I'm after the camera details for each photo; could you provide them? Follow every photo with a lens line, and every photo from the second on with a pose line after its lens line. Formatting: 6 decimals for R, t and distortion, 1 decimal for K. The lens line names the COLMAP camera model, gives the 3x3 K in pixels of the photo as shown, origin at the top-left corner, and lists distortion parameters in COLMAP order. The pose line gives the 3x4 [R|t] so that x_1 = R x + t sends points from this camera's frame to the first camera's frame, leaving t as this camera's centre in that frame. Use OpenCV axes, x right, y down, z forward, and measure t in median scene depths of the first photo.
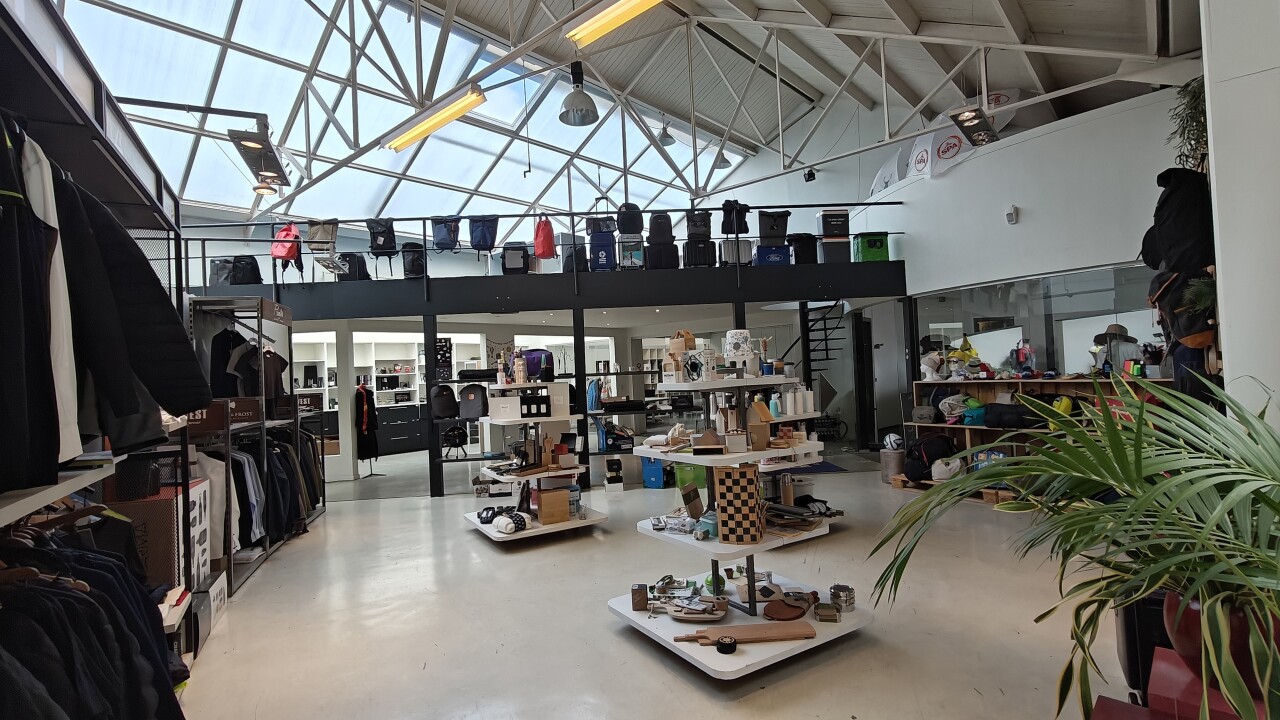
lens RADIAL K [[602.8, 0, 639.9], [0, 602.8, 362.5], [0, 0, 1]] dist [0.004498, 0.003154]
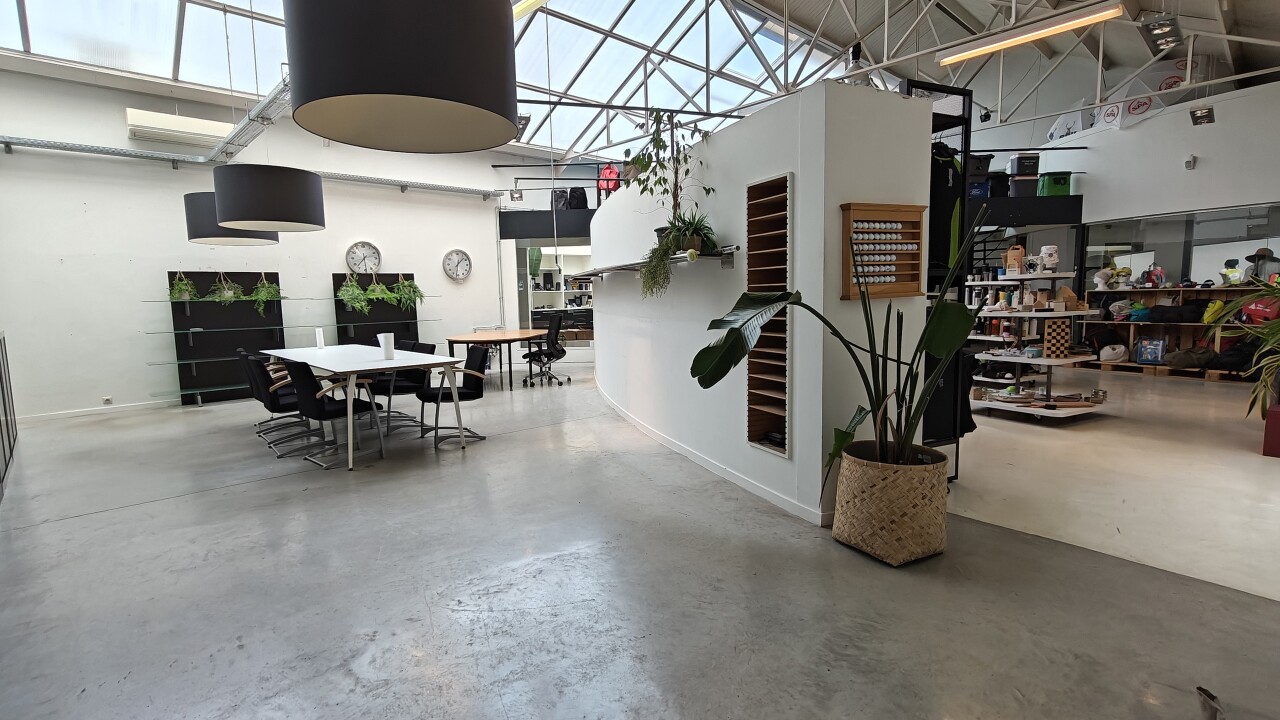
lens RADIAL K [[602.8, 0, 641.1], [0, 602.8, 364.3], [0, 0, 1]] dist [0.004498, 0.003154]
pose [[0.996325, 0.032533, -0.079233, -0.417389], [-0.021809, 0.990924, 0.132643, 0.038475], [0.082829, -0.130428, 0.987992, -0.421658]]
